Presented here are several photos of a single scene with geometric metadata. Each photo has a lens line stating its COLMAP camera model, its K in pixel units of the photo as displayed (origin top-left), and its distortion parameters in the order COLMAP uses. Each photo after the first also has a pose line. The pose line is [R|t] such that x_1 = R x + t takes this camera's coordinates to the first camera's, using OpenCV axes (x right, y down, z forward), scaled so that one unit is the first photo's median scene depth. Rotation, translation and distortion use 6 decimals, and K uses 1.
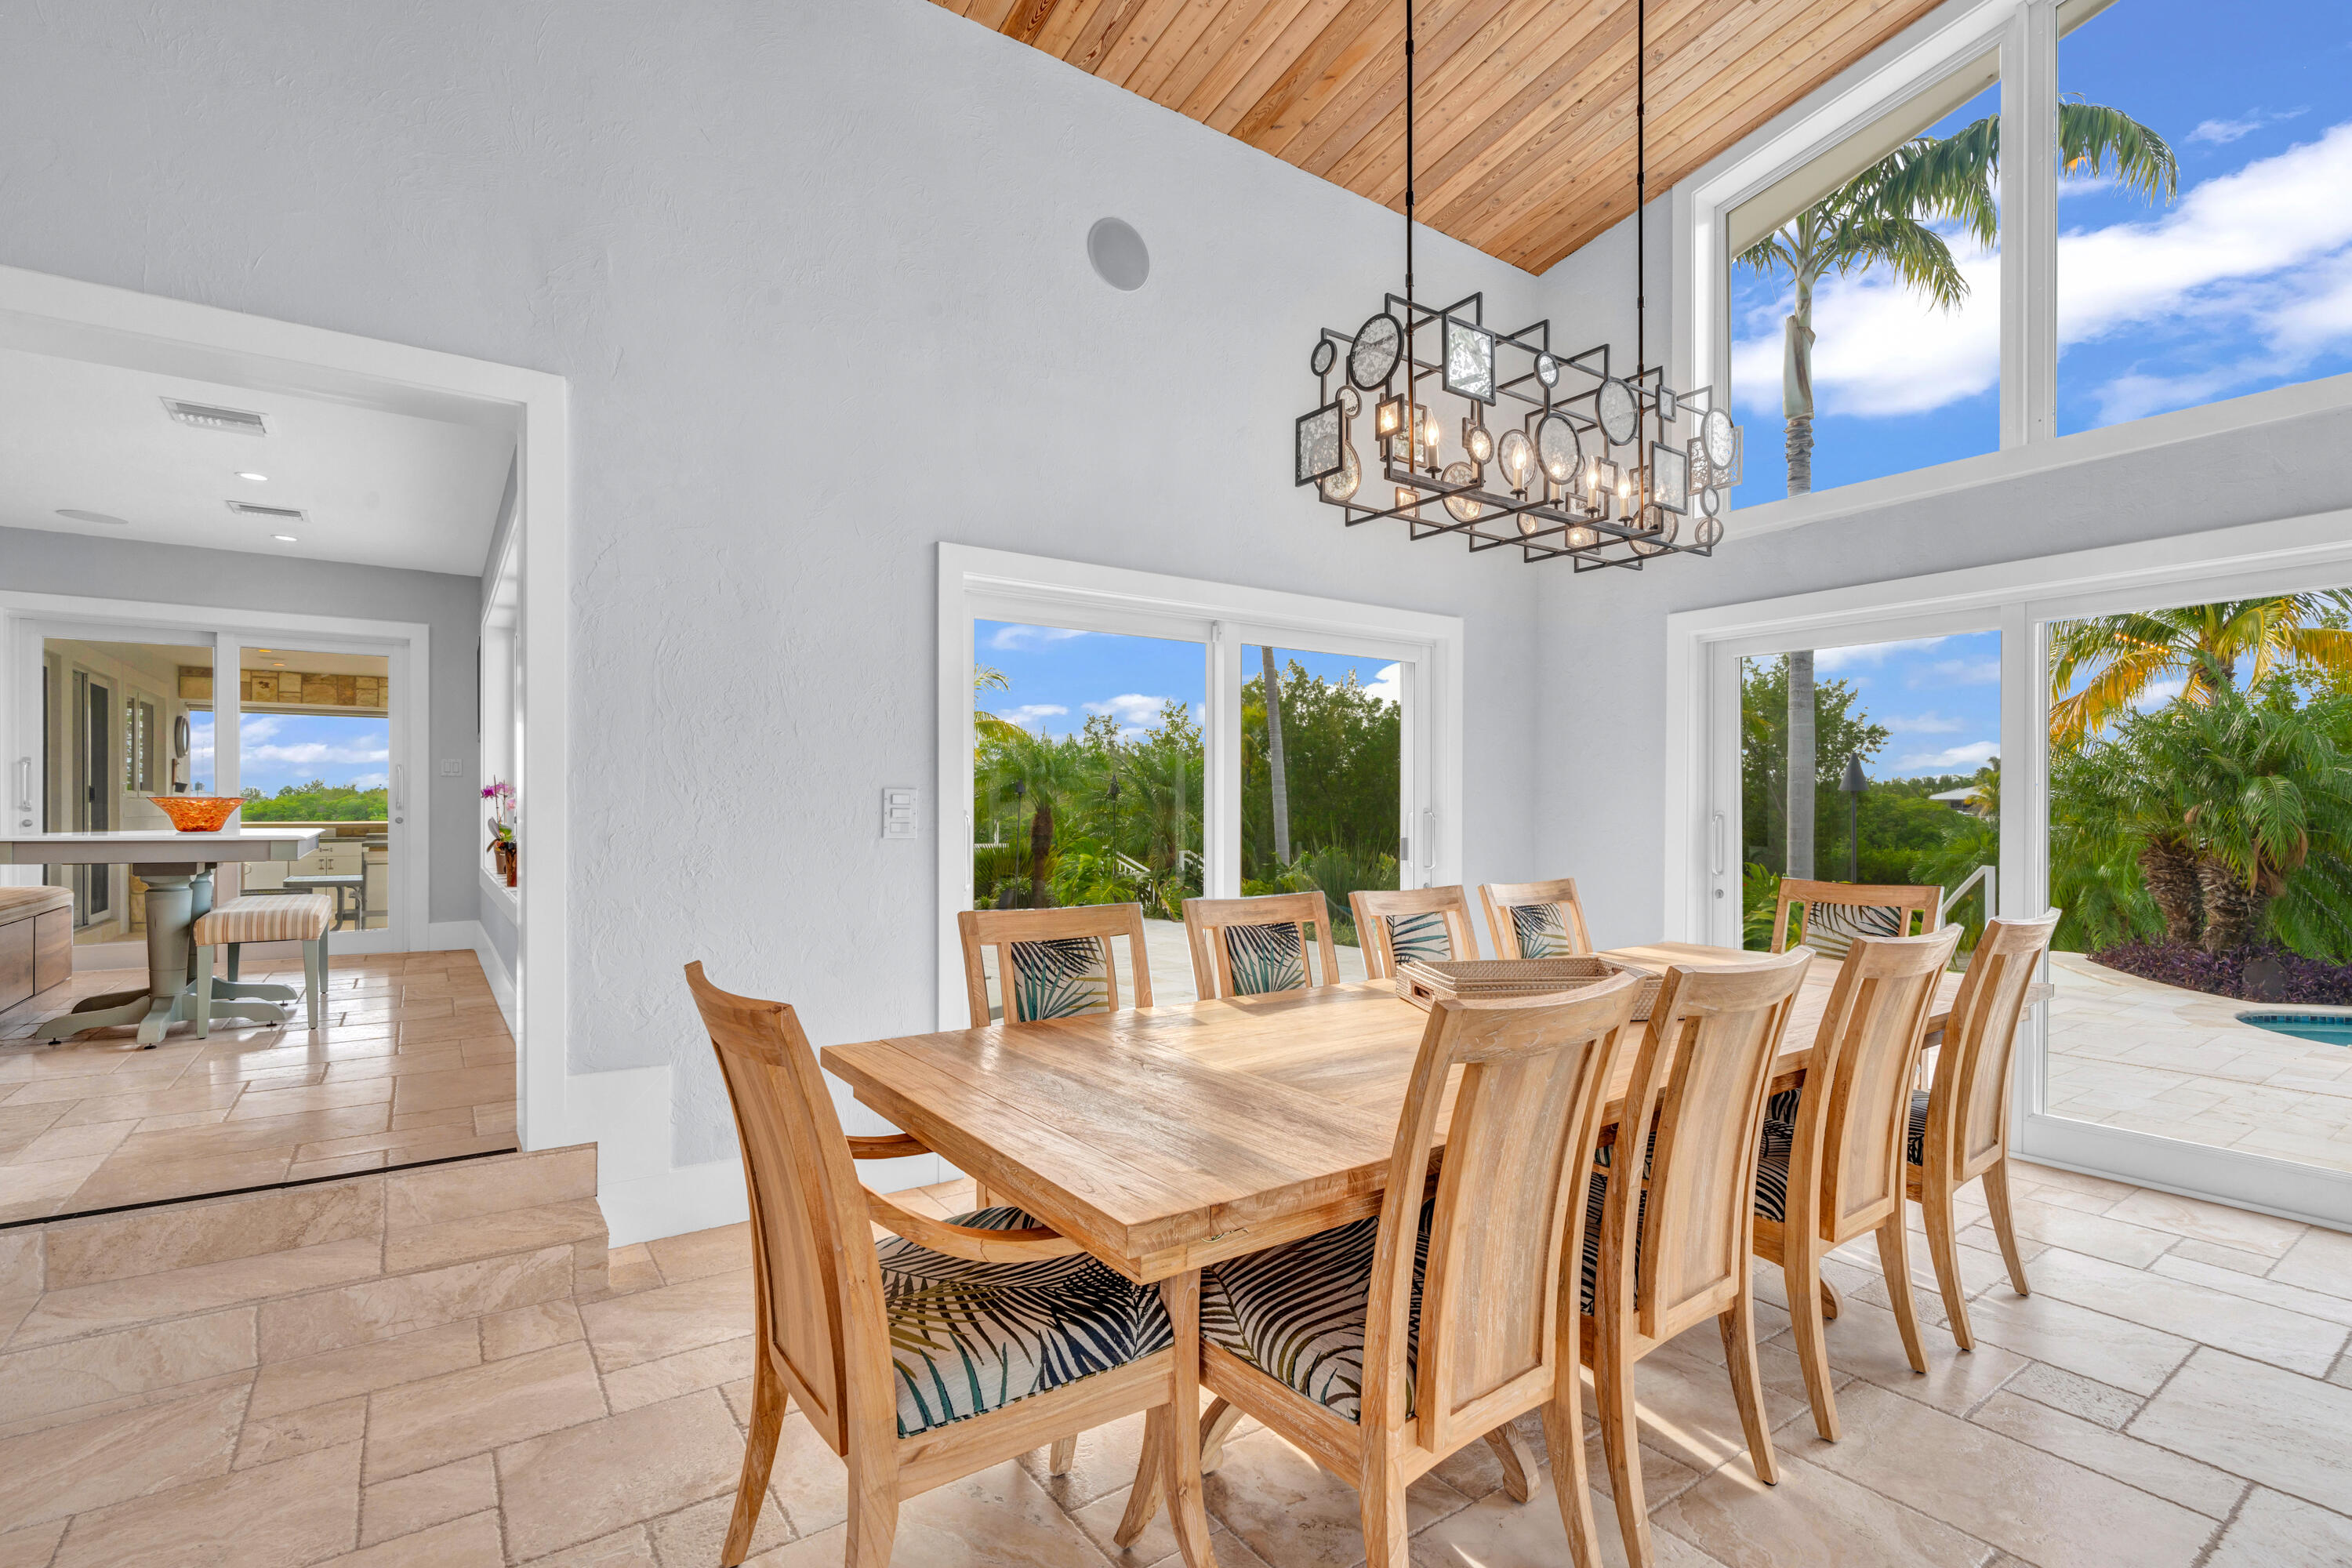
lens RADIAL K [[1103.1, 0, 1209.2], [0, 1103.1, 810.5], [0, 0, 1]] dist [-0.004383, 0.000034]
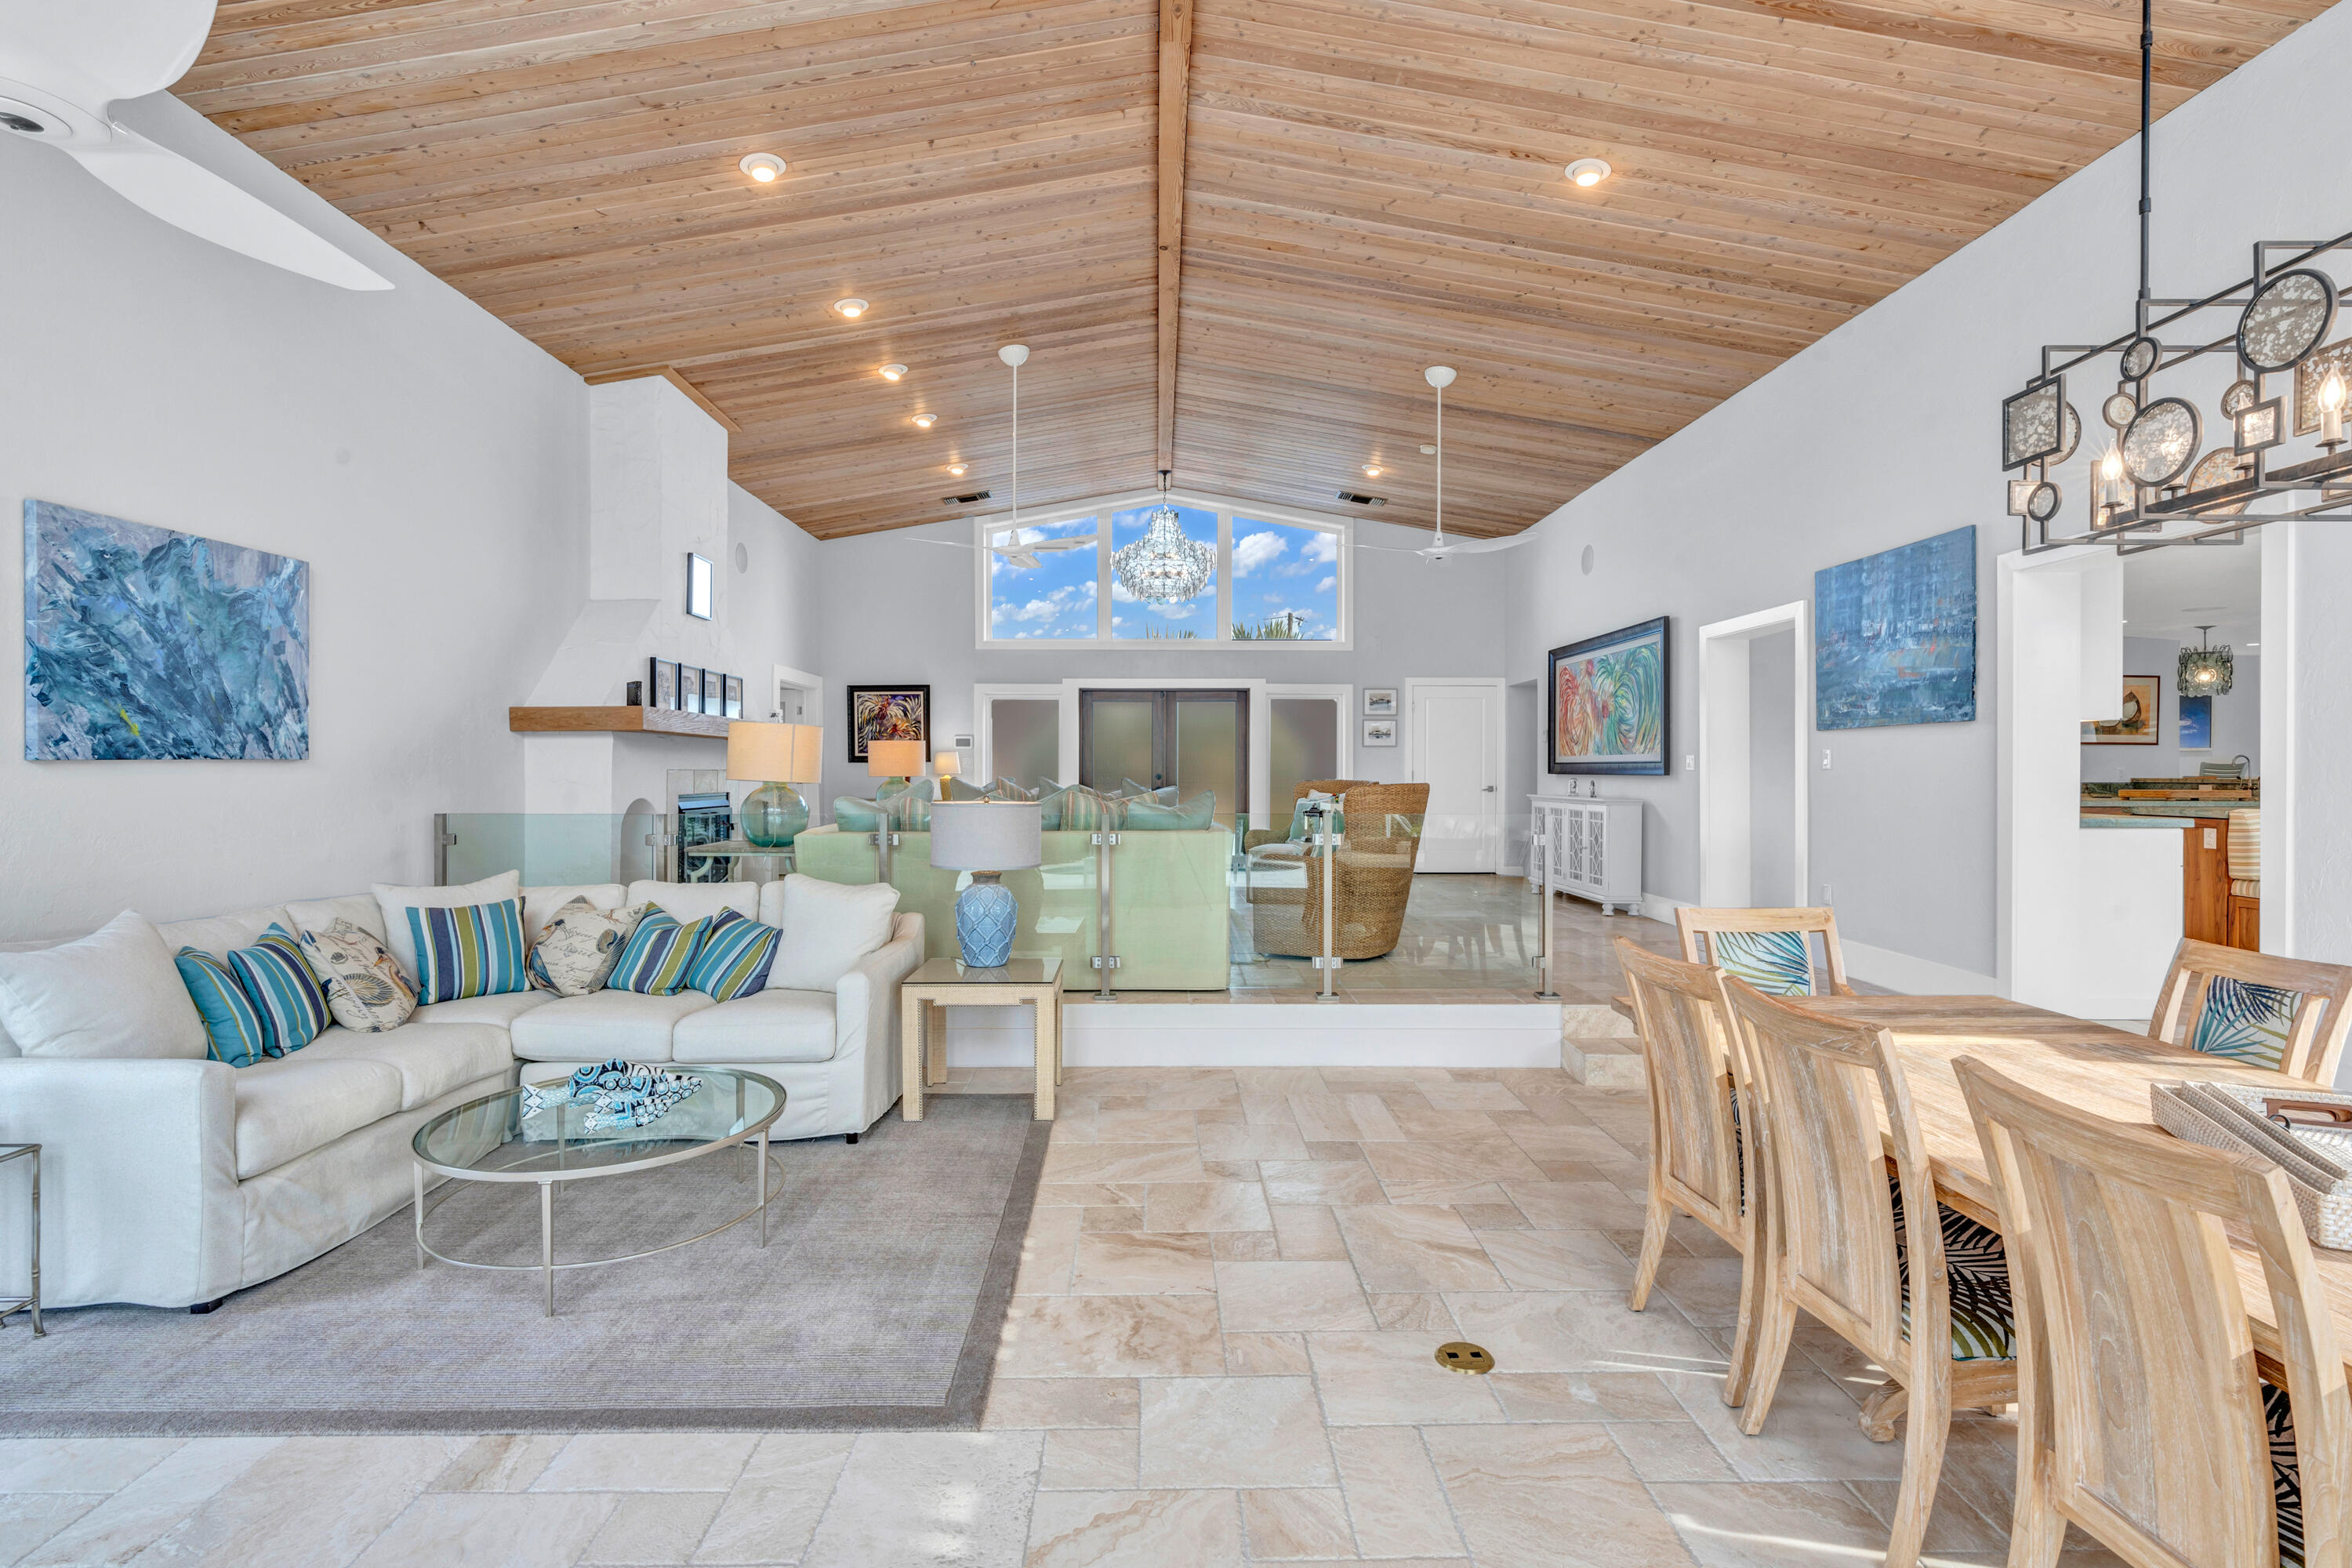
lens RADIAL K [[1099.6, 0, 1171.7], [0, 1099.6, 775.2], [0, 0, 1]] dist [-0.015222, 0.007189]
pose [[-0.578524, 0.000446, -0.815666, 1.216467], [-0.005280, 0.999977, 0.004292, -0.070073], [0.815649, 0.006789, -0.578508, 0.756174]]
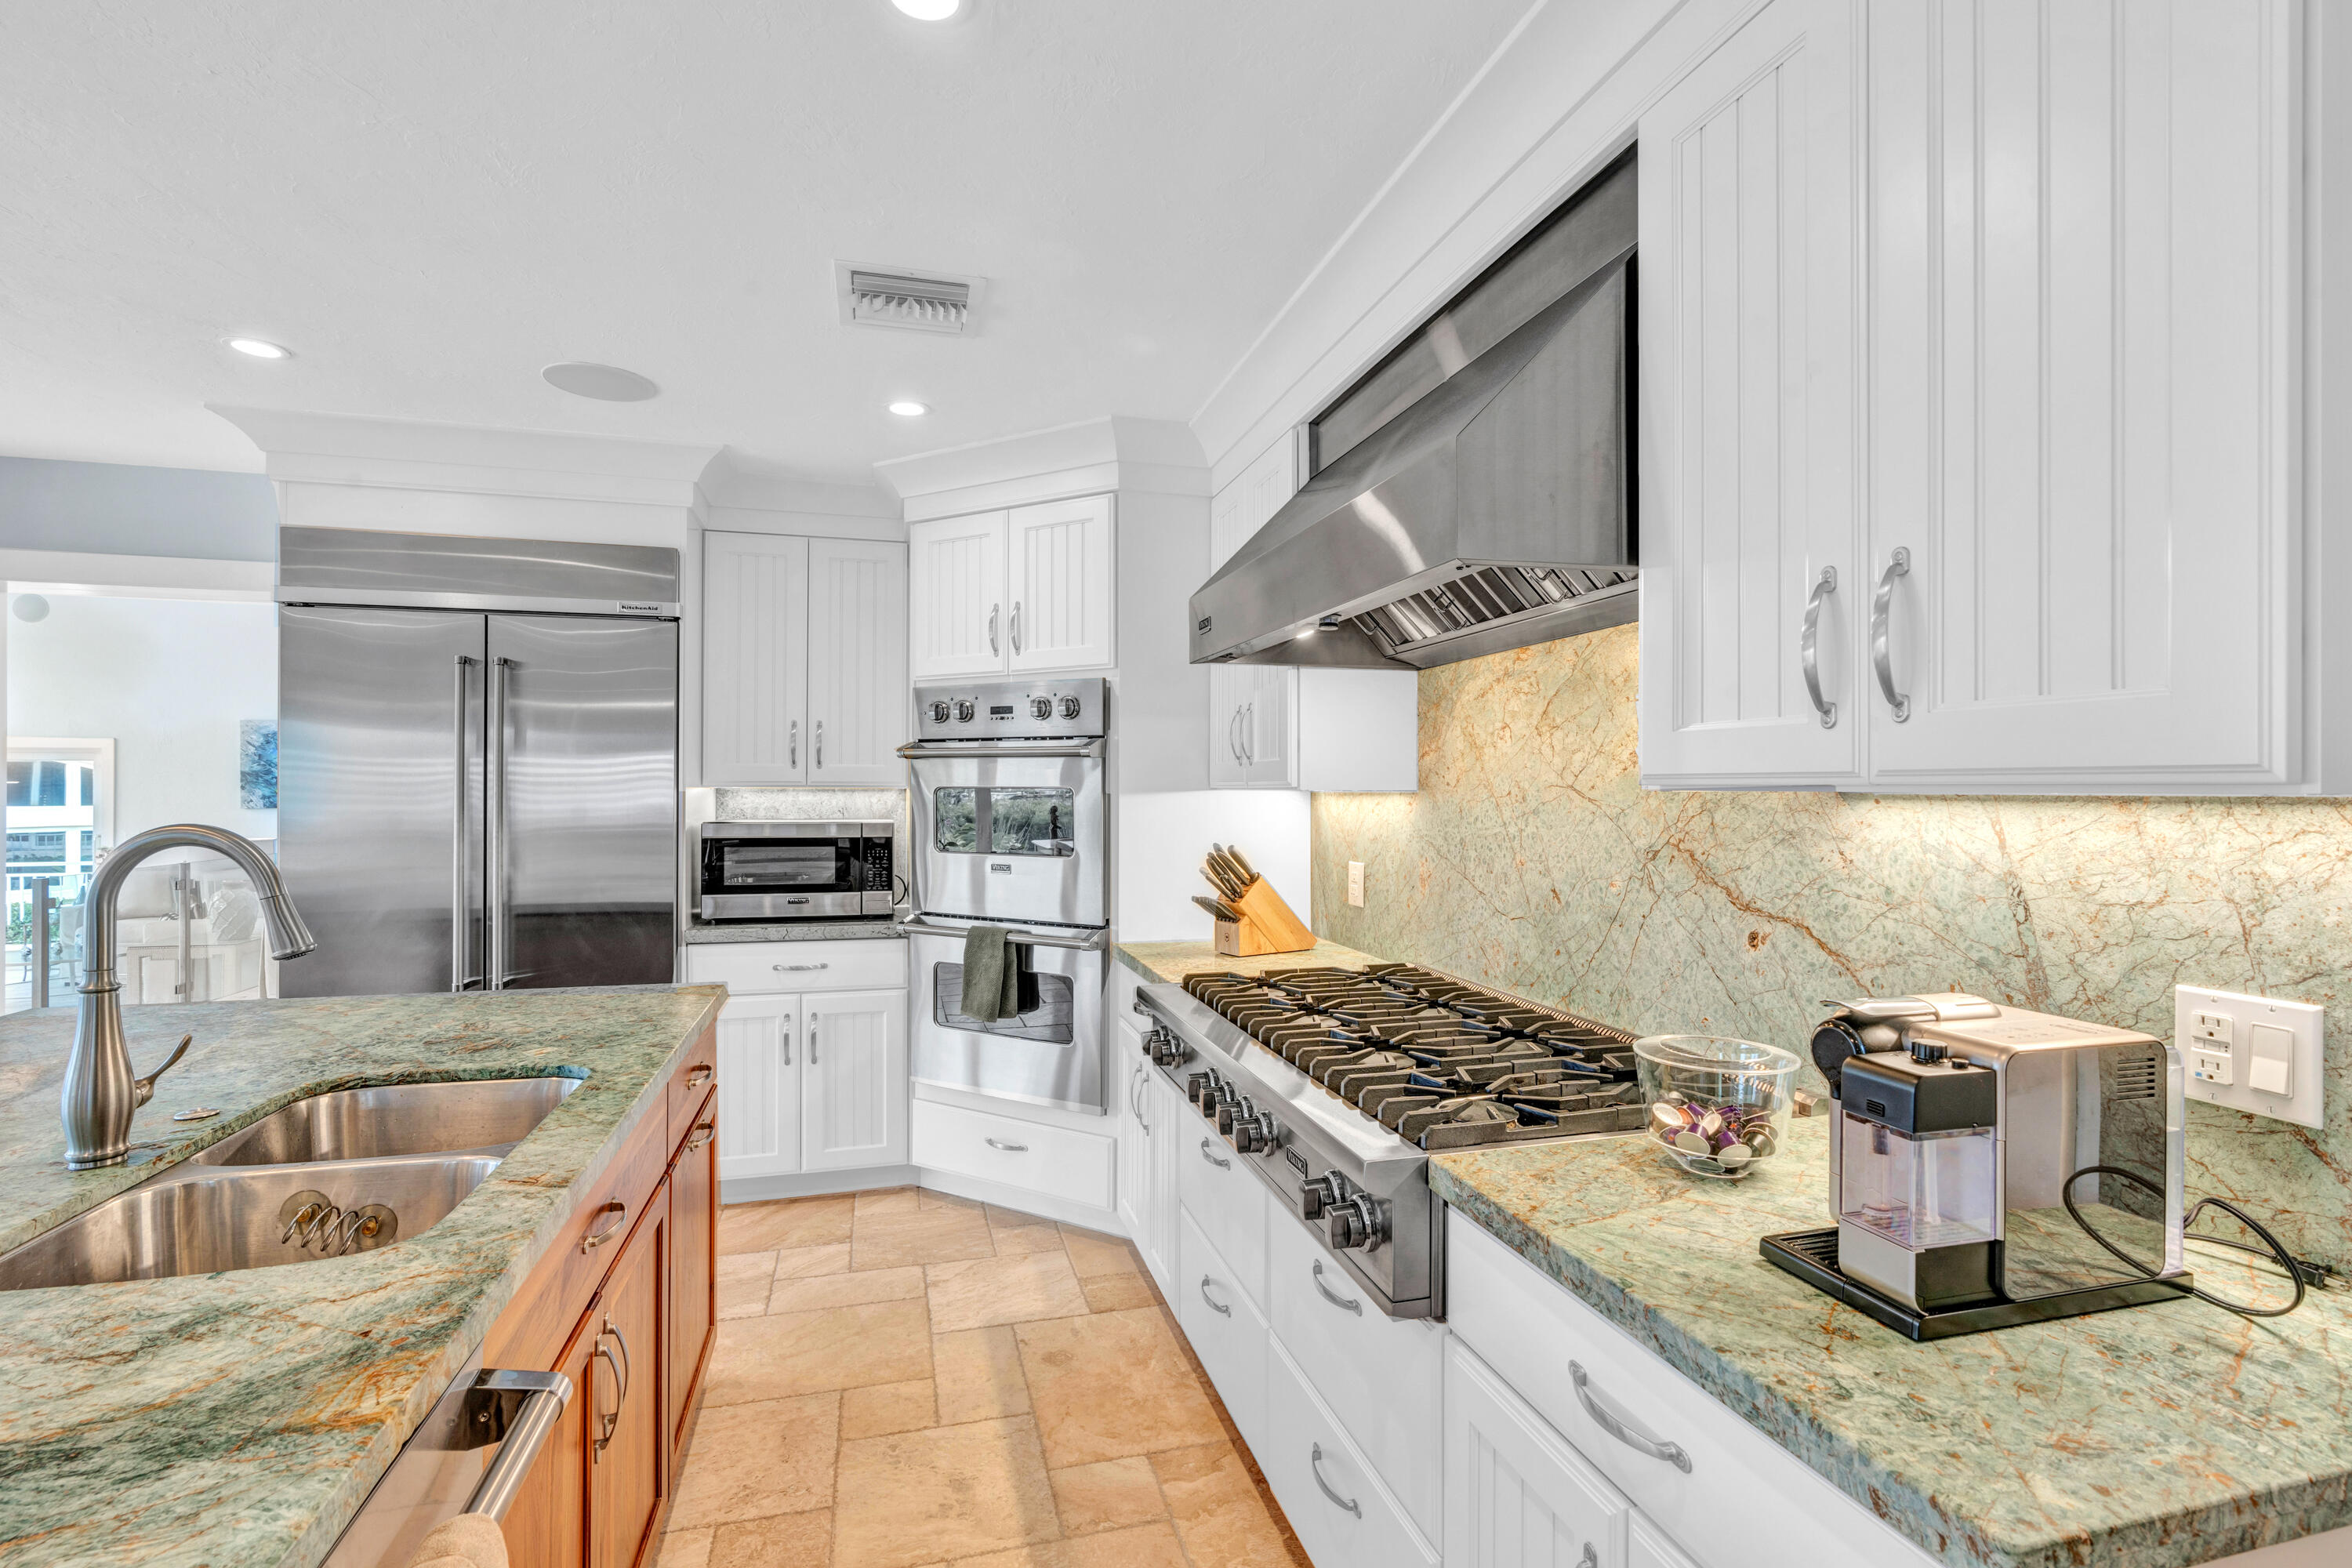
lens RADIAL K [[1068.0, 0, 1180.7], [0, 1068.0, 788.7], [0, 0, 1]] dist [-0.000241, -0.000103]
pose [[-0.935574, -0.004589, 0.353102, -3.259797], [-0.004349, 0.999989, 0.001474, -0.160677], [-0.353105, -0.000156, -0.935584, 1.304537]]
